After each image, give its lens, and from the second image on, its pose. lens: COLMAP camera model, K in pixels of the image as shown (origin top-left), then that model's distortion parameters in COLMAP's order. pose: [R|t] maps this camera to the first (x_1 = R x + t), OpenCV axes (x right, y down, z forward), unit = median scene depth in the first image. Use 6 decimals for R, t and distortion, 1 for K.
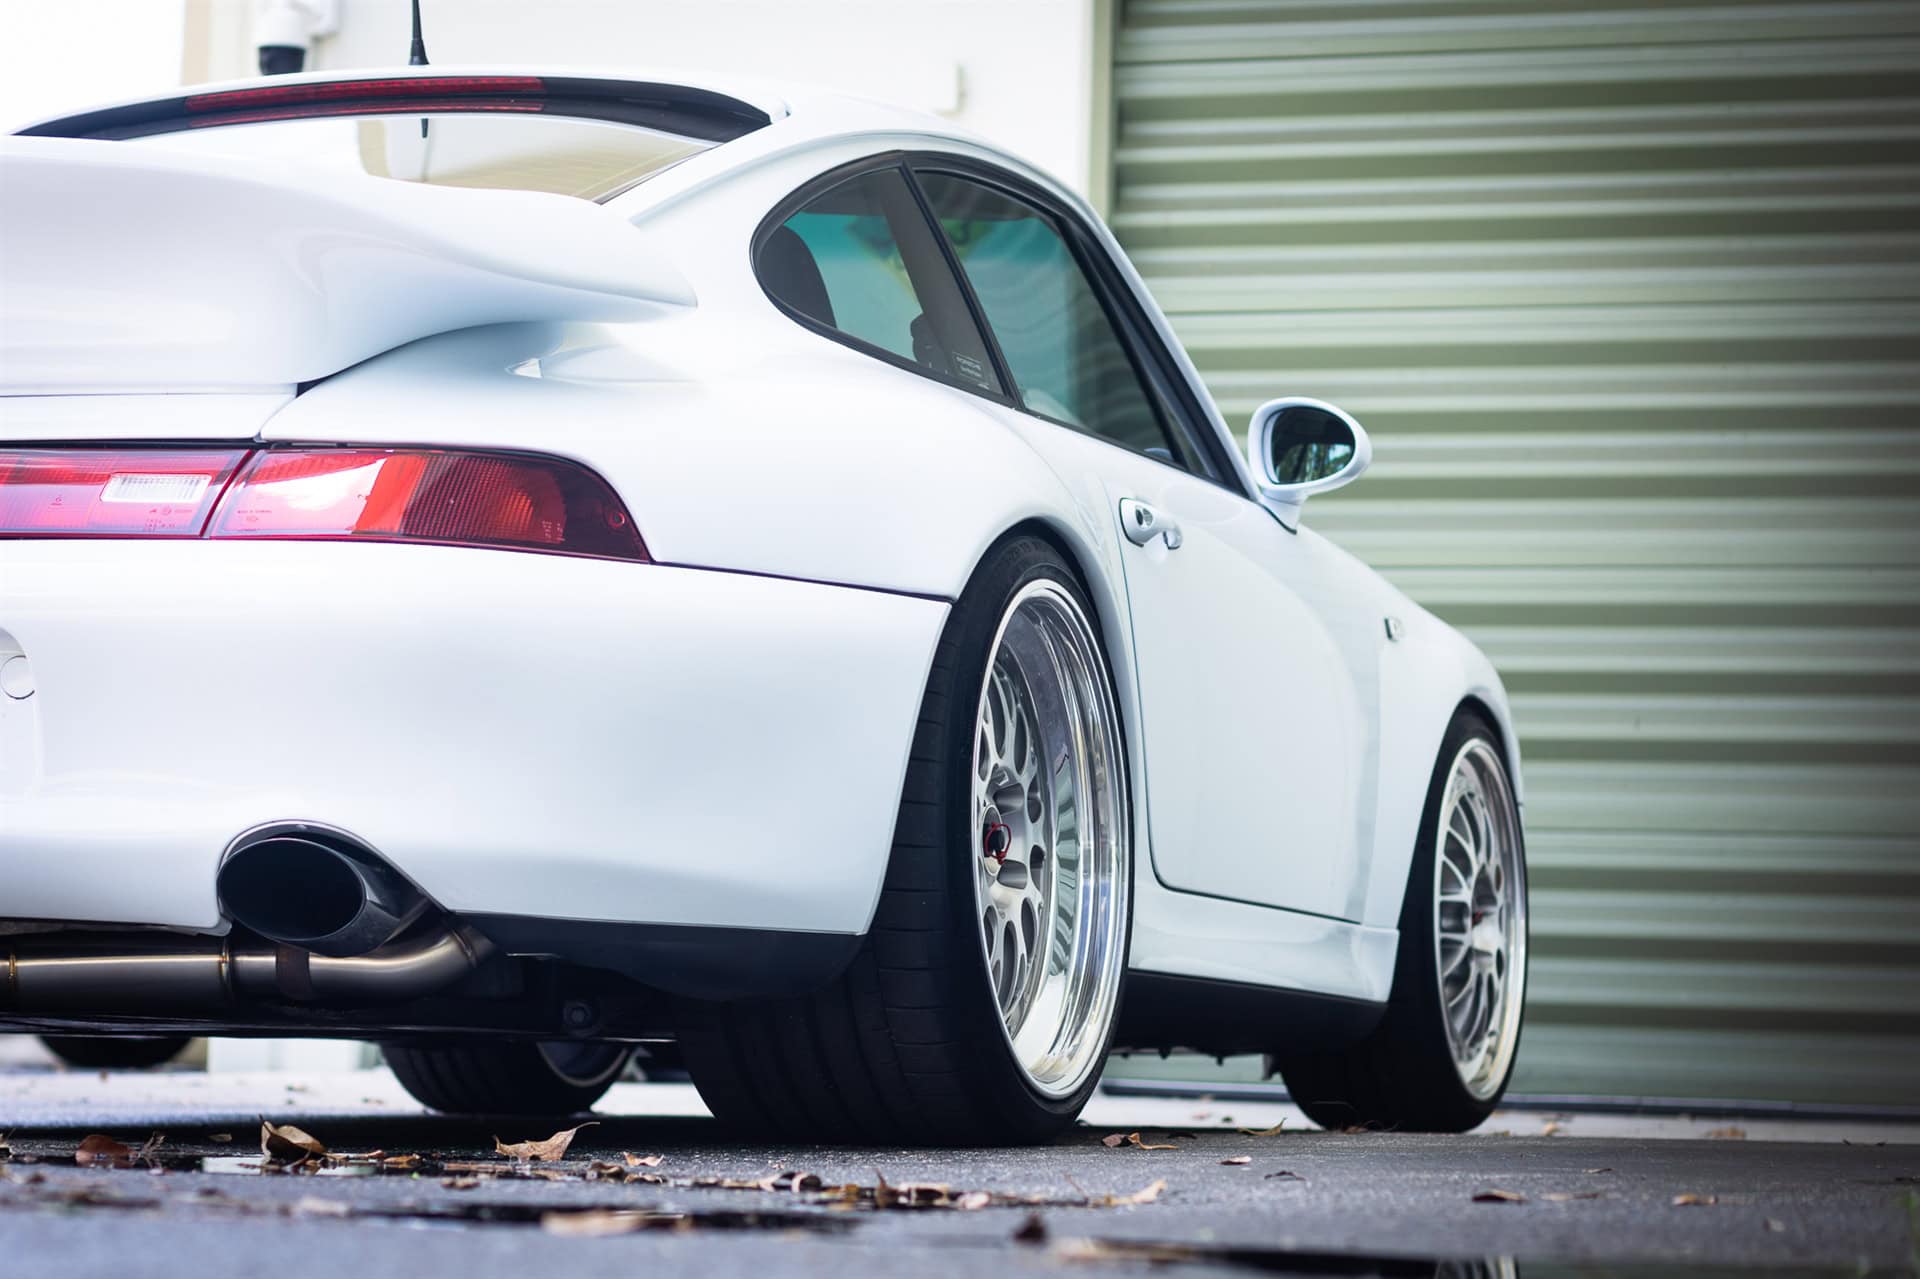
lens RADIAL K [[4928.8, 0, 961.0], [0, 4928.8, 563.5], [0, 0, 1]] dist [0.089582, -0.439275]
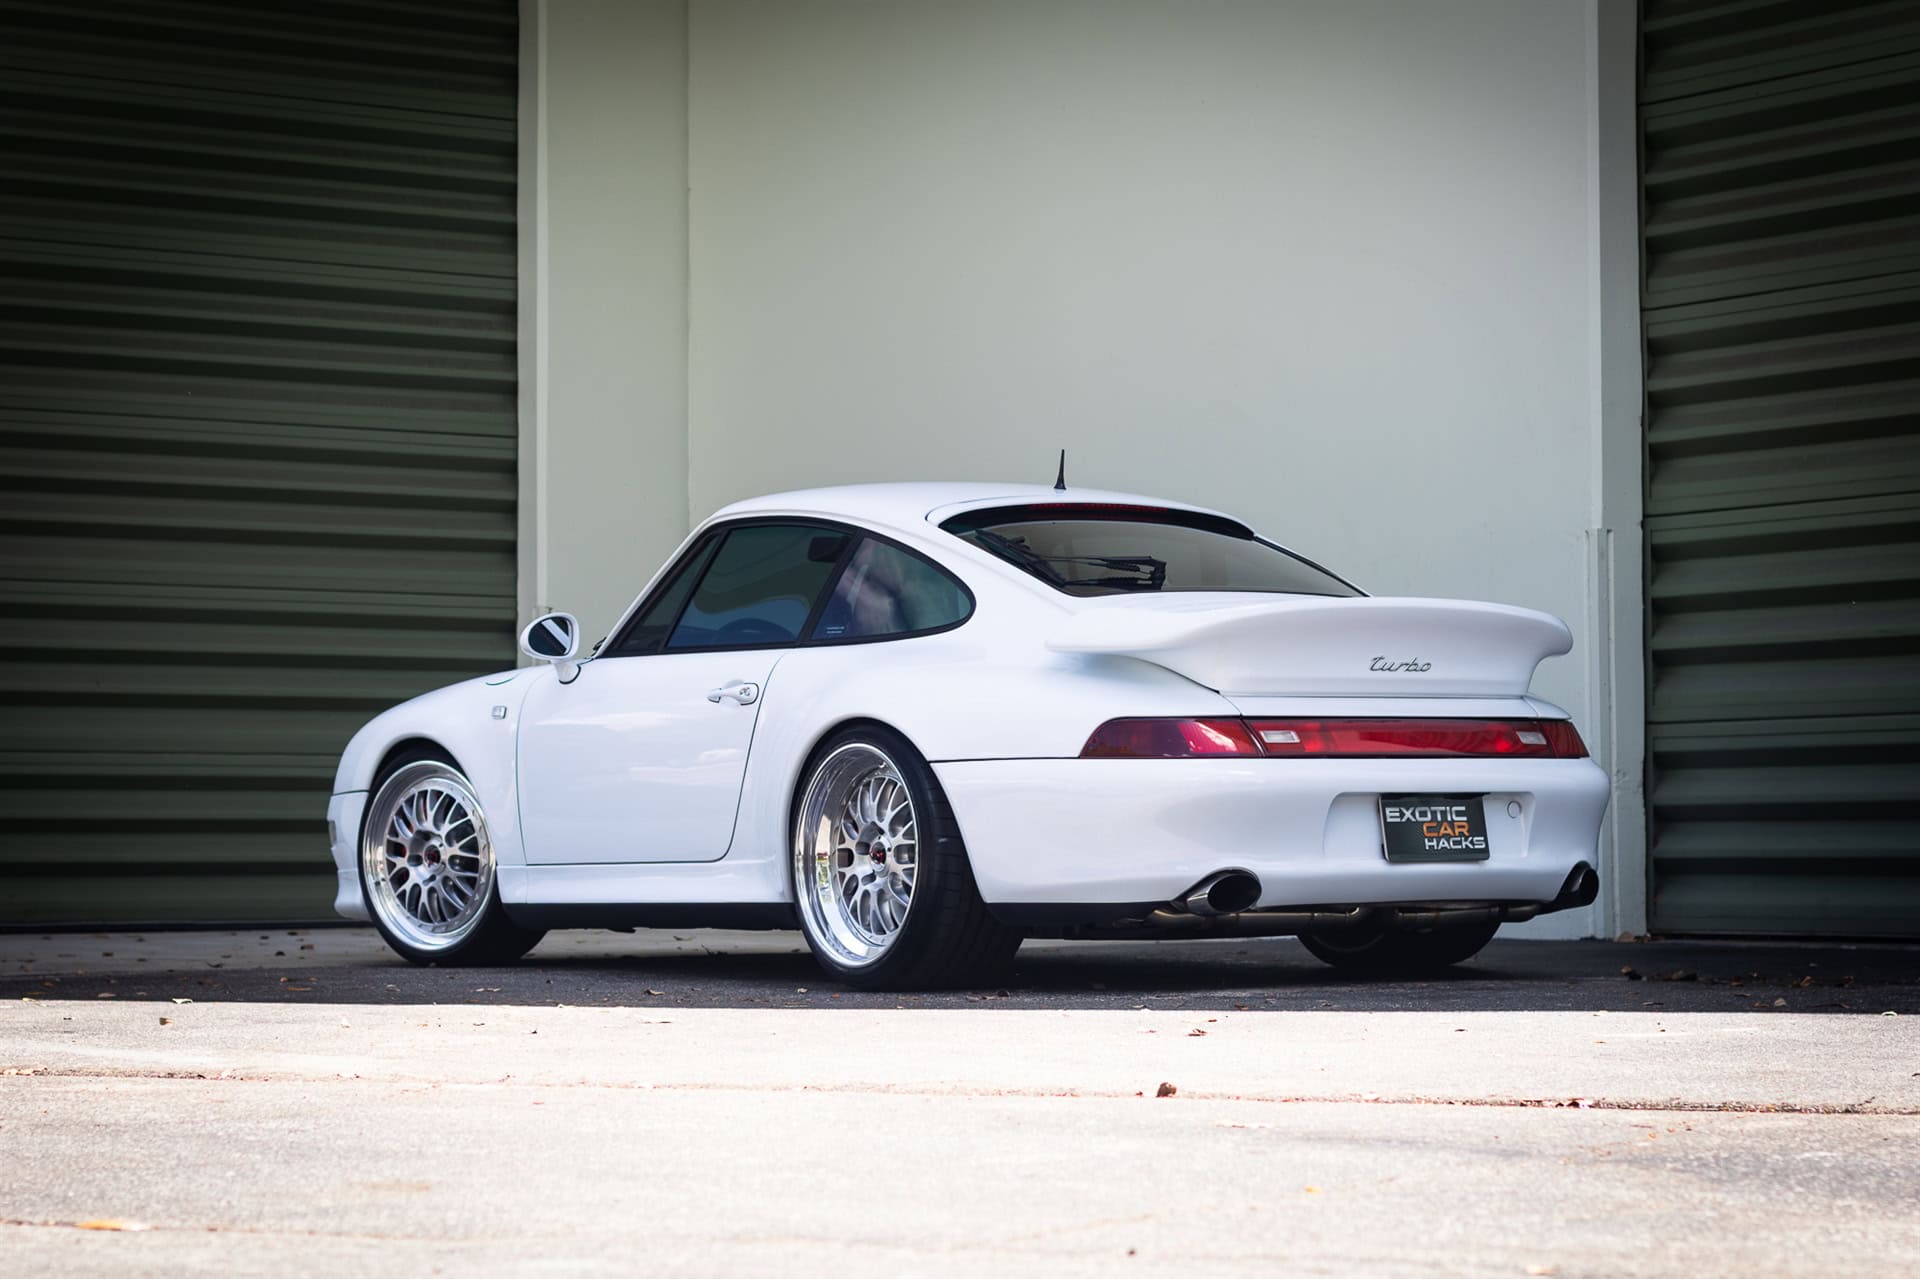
lens RADIAL K [[4649.4, 0, 960.0], [0, 4649.4, 639.5], [0, 0, 1]] dist [0.025474, 0.227890]
pose [[0.586860, 0.007617, 0.809652, -2.060368], [-0.065089, 0.997163, 0.037798, -0.123932], [-0.807068, -0.074881, 0.585691, -0.196202]]
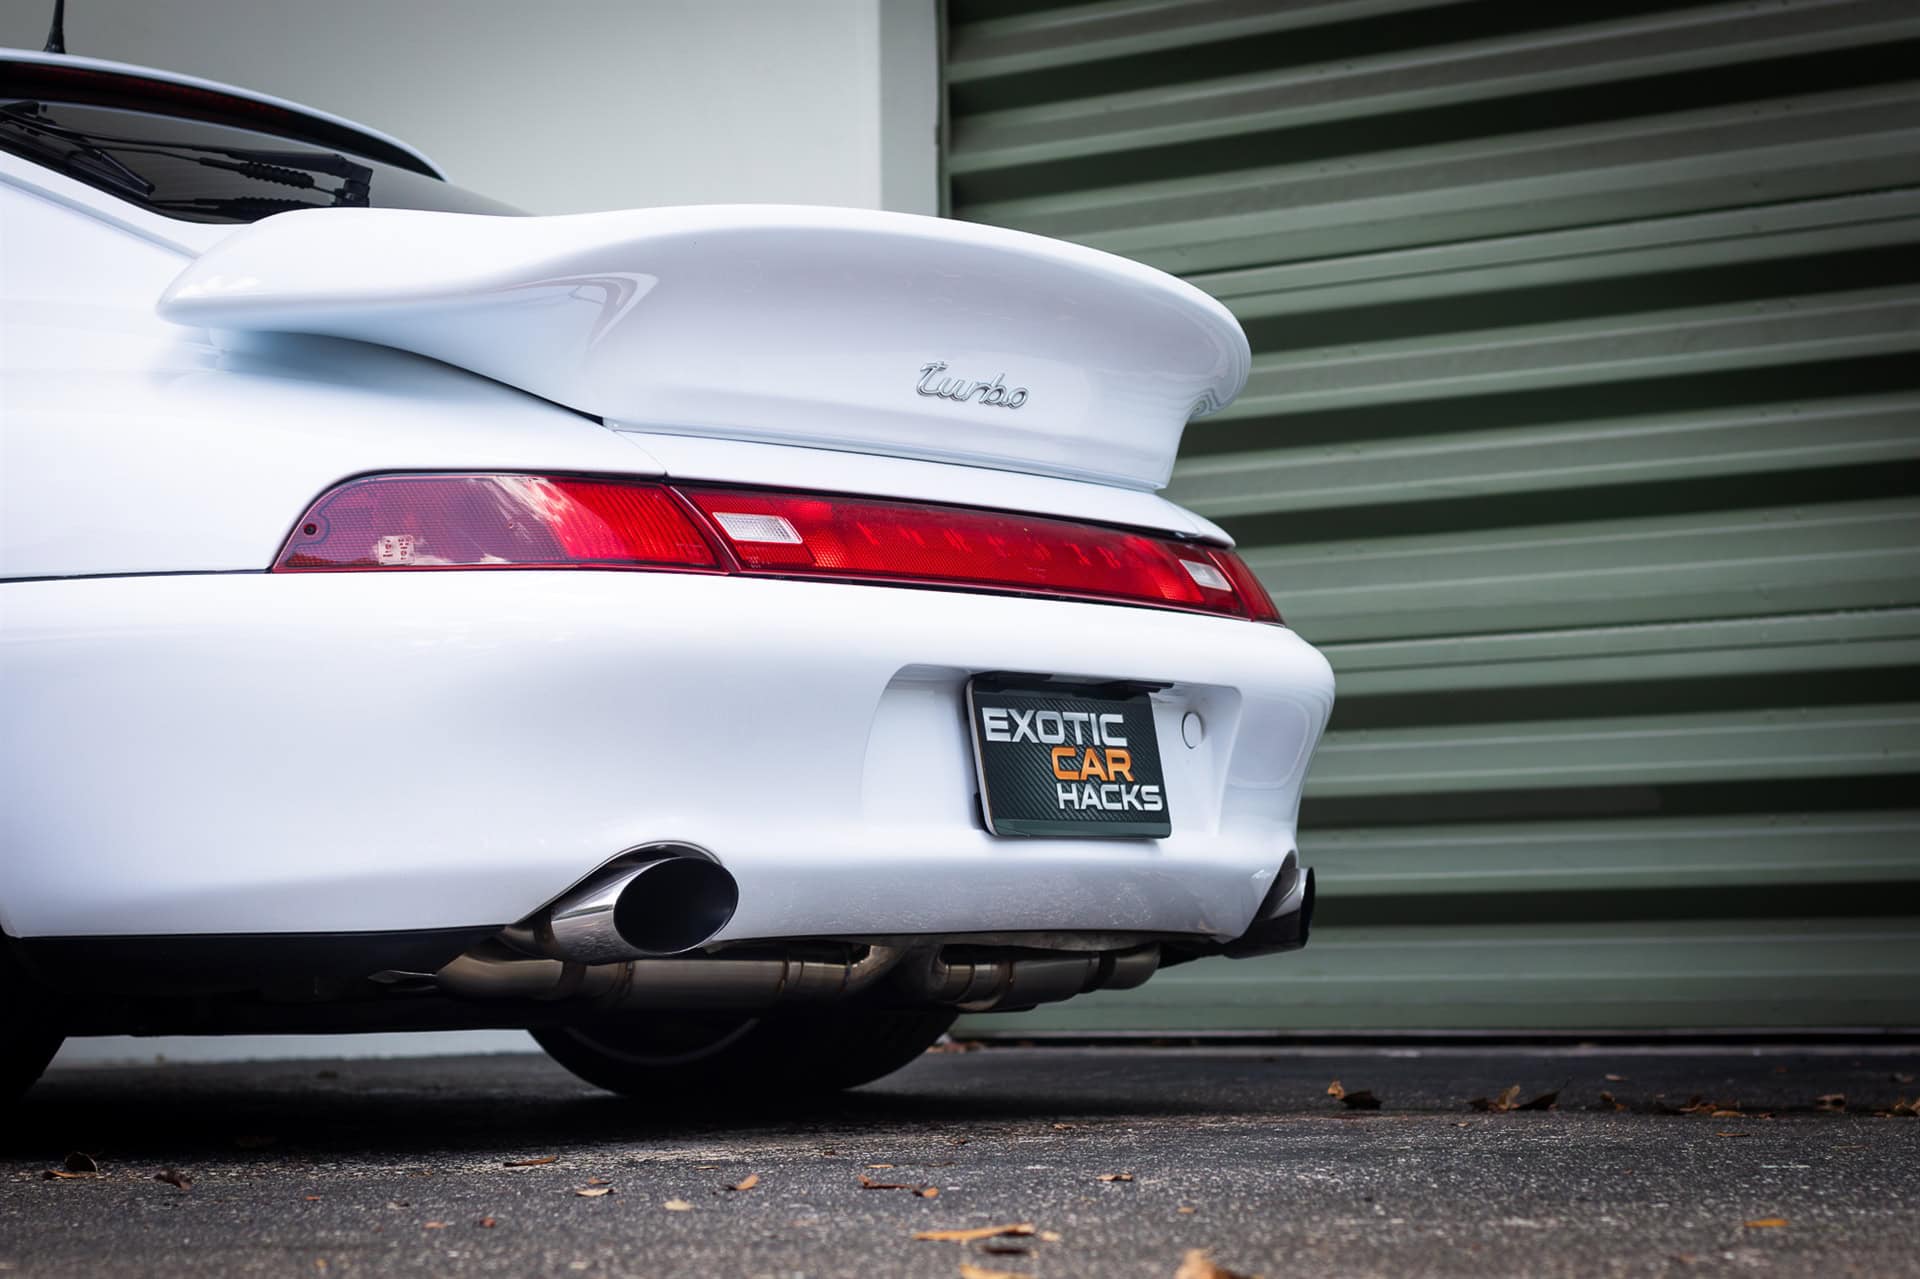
lens RADIAL K [[4815.2, 0, 960.0], [0, 4815.2, 639.5], [0, 0, 1]] dist [0.036659, -0.127243]
pose [[0.297337, 0.039762, 0.953944, -1.122389], [-0.080348, 0.996630, -0.016498, 0.021320], [-0.951386, -0.071742, 0.299530, 0.604044]]
